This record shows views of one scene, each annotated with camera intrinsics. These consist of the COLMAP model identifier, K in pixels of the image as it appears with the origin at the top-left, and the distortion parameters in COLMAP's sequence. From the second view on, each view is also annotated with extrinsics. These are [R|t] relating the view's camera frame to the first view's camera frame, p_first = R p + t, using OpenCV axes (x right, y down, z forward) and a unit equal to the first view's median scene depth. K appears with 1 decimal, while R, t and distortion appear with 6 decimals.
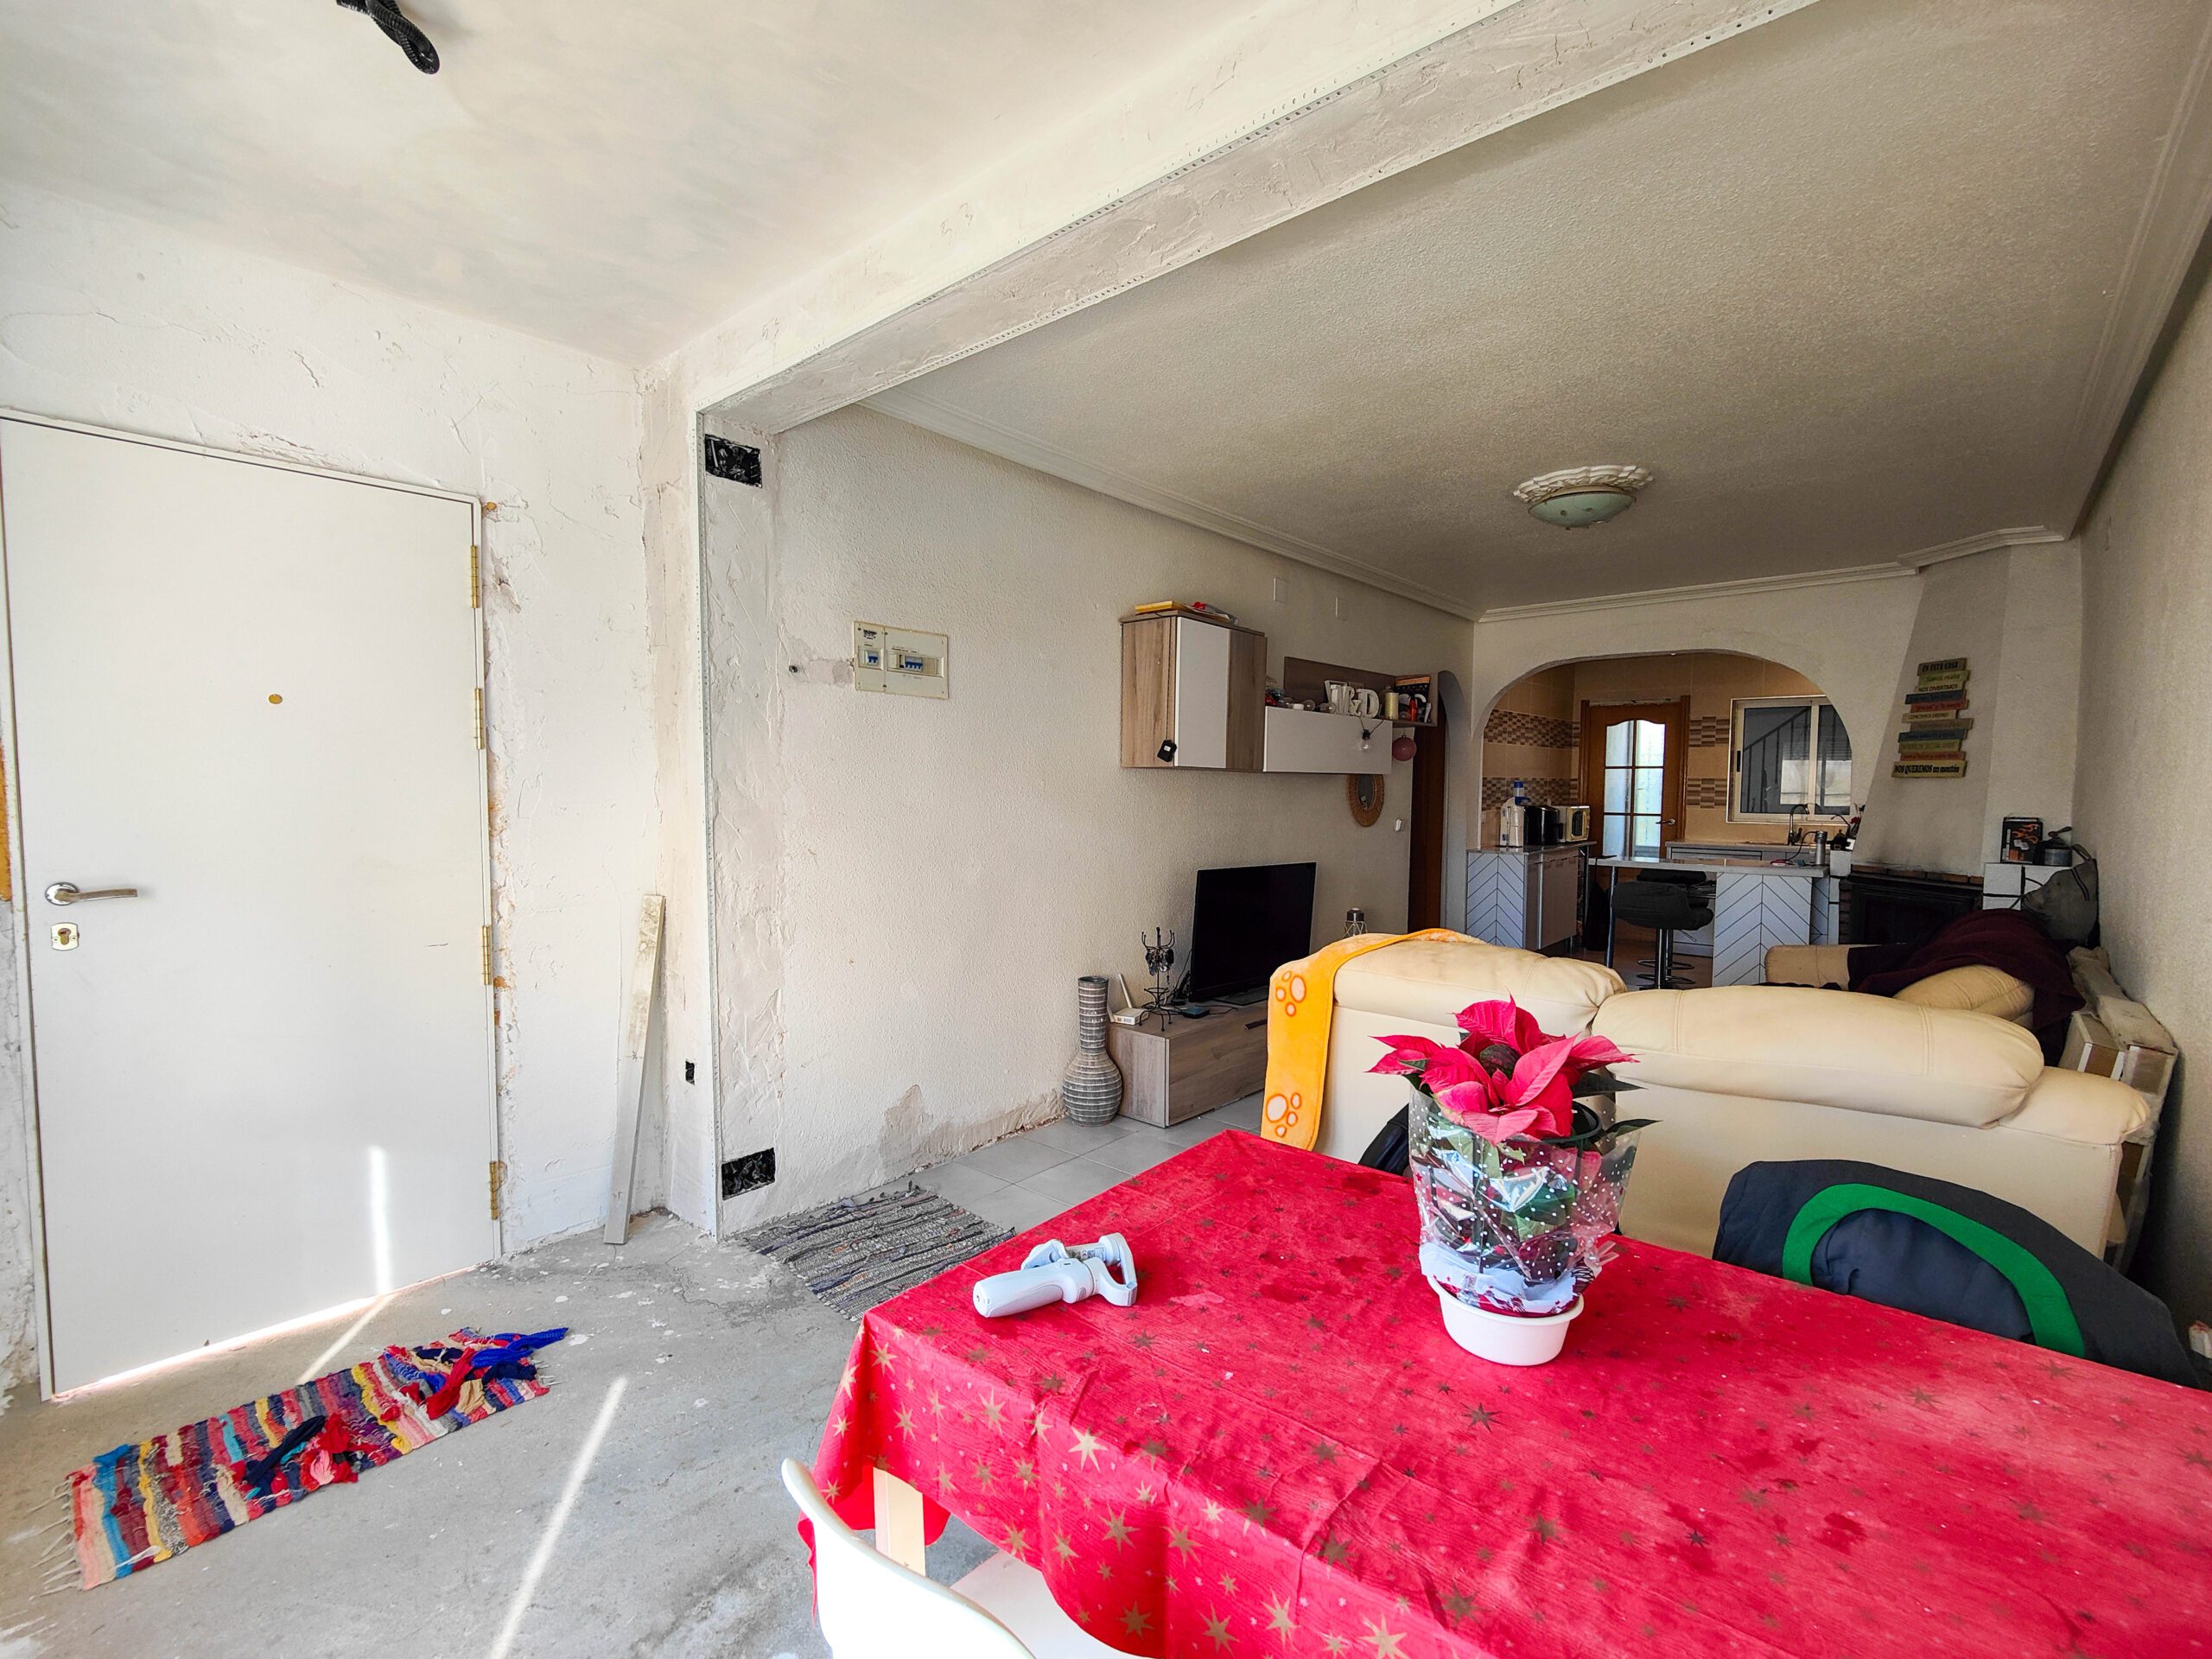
lens RADIAL K [[975.6, 0, 1129.7], [0, 975.6, 839.9], [0, 0, 1]] dist [-0.000805, -0.000162]
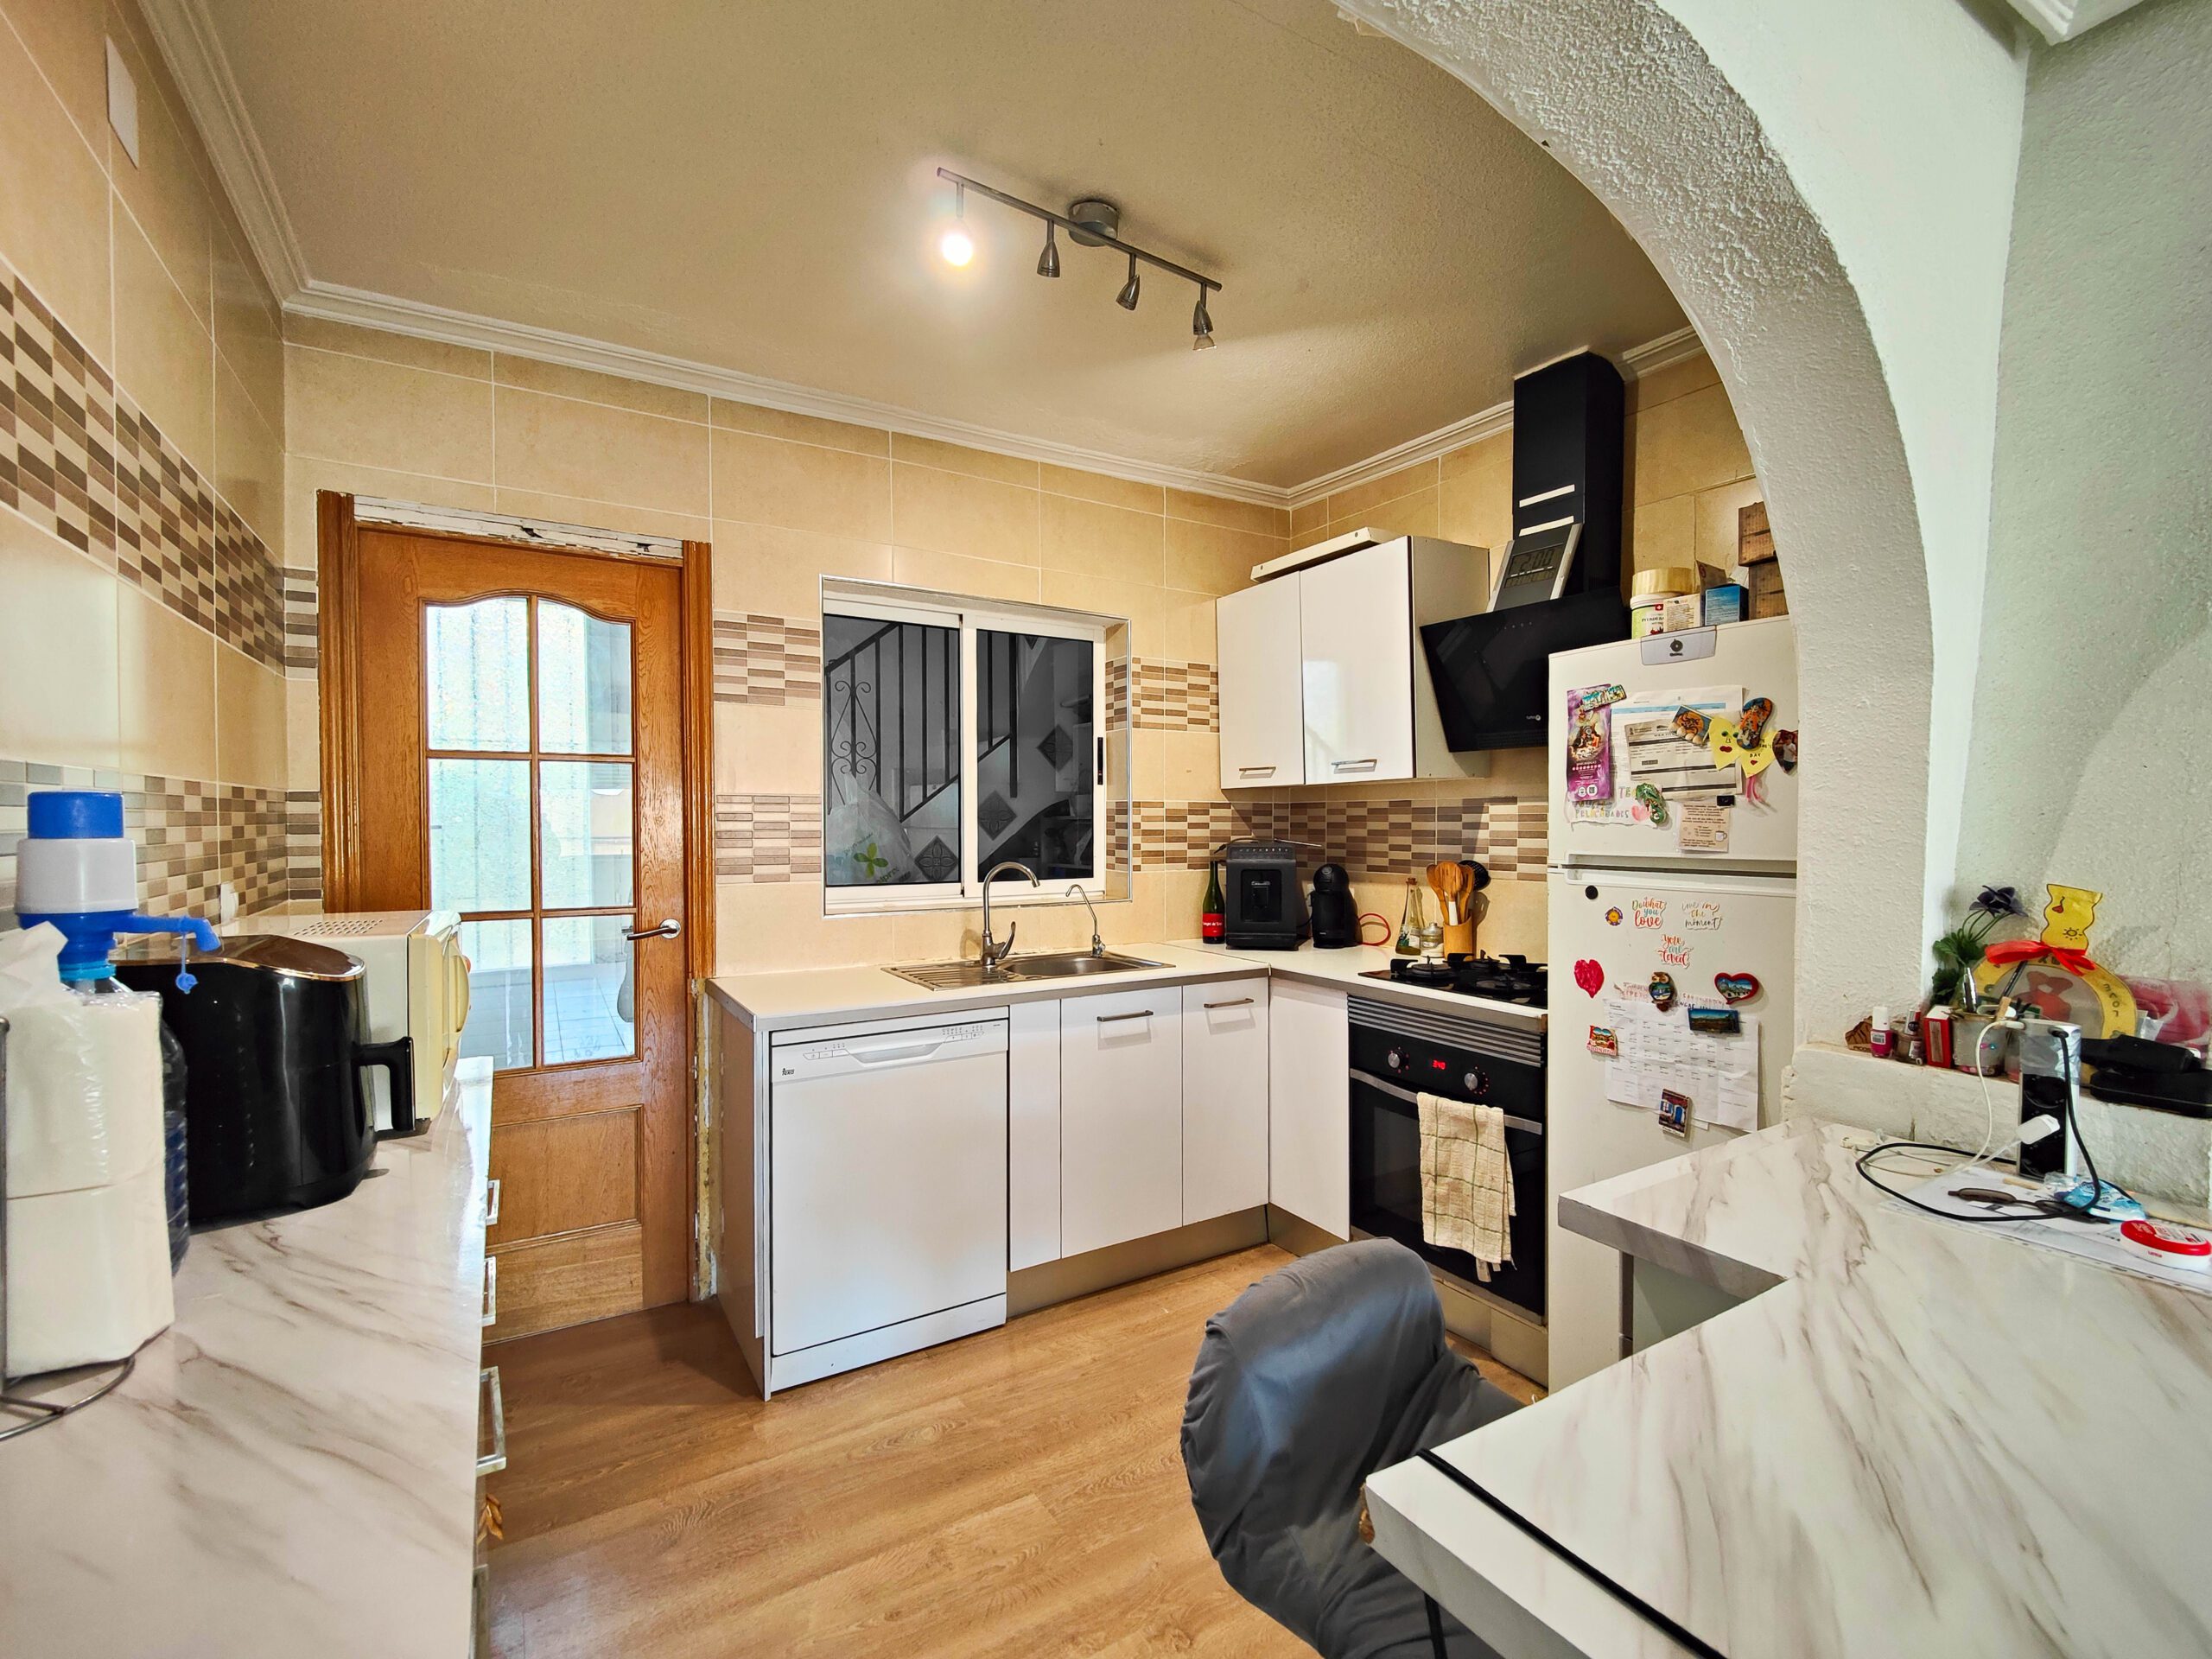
lens RADIAL K [[975.6, 0, 1121.5], [0, 975.6, 830.8], [0, 0, 1]] dist [-0.000805, -0.000162]
pose [[0.303584, -0.012449, 0.952723, 0.488869], [0.057516, 0.998331, -0.005282, -0.067668], [-0.951067, 0.056400, 0.303793, 1.264236]]
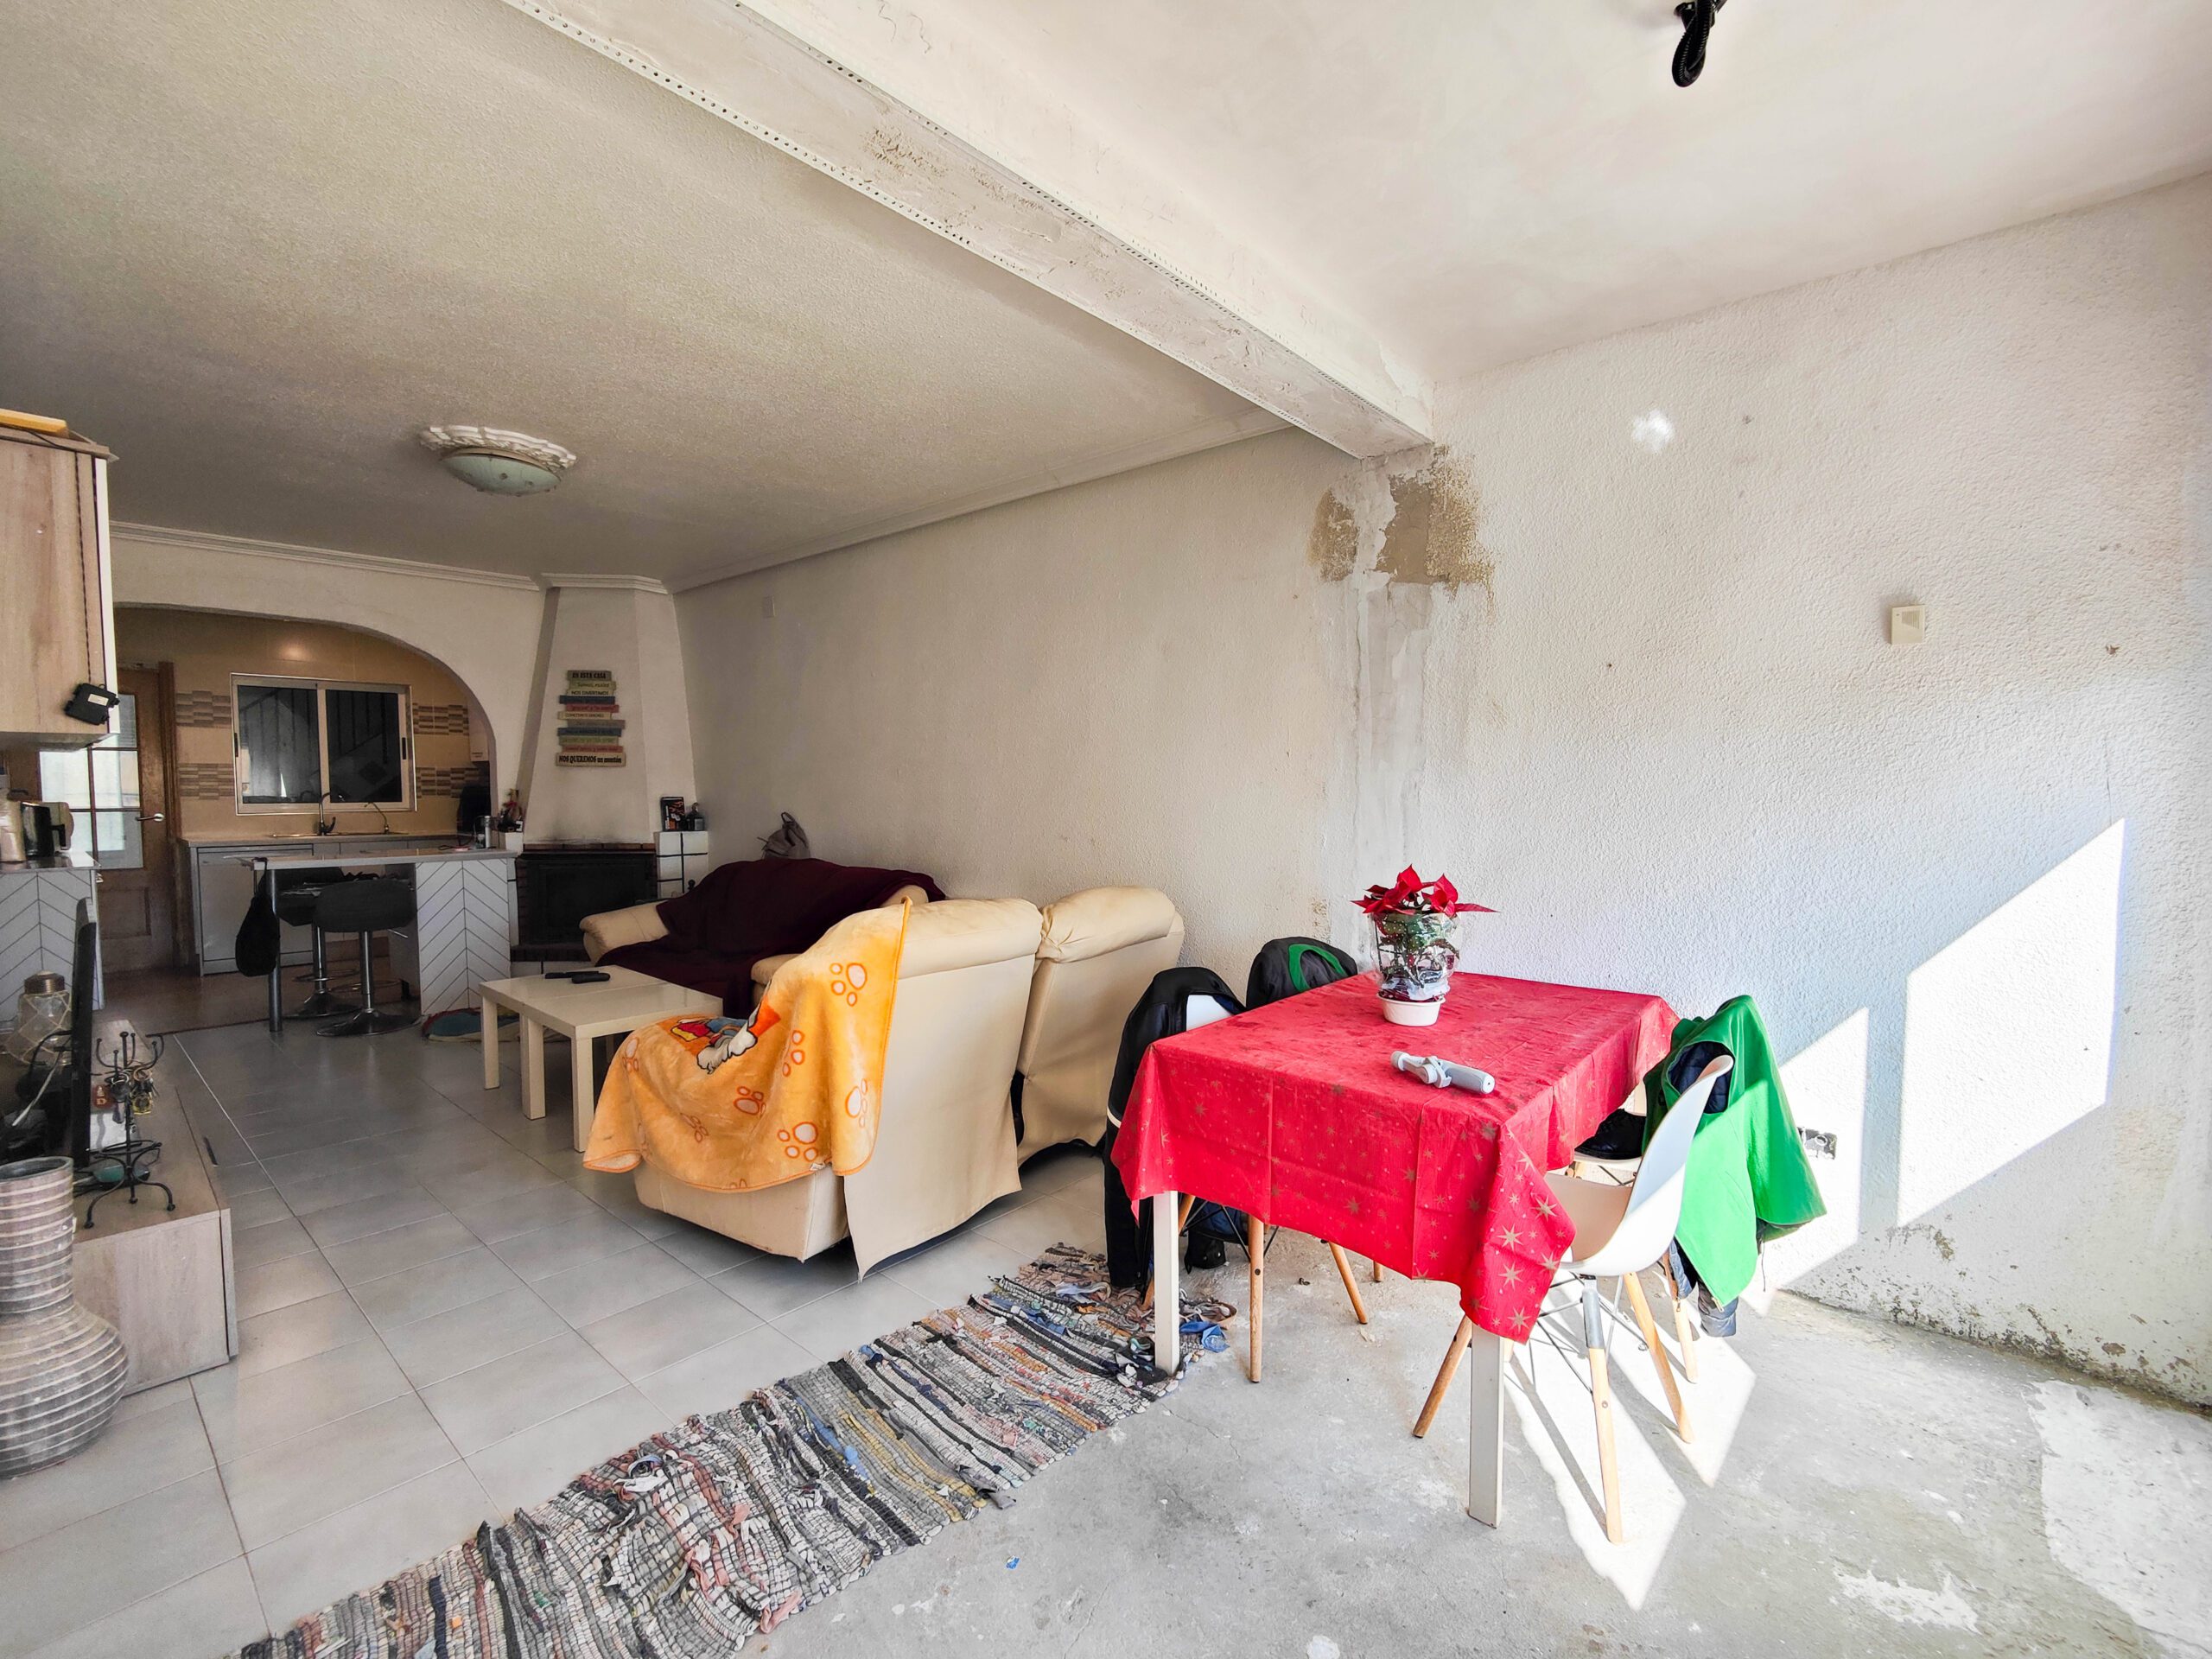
lens RADIAL K [[975.6, 0, 1098.7], [0, 975.6, 833.9], [0, 0, 1]] dist [-0.000805, -0.000162]
pose [[0.027237, -0.059461, 0.997859, -0.378597], [0.054384, 0.996839, 0.057916, -0.016350], [-0.998149, 0.052690, 0.030384, 0.337369]]
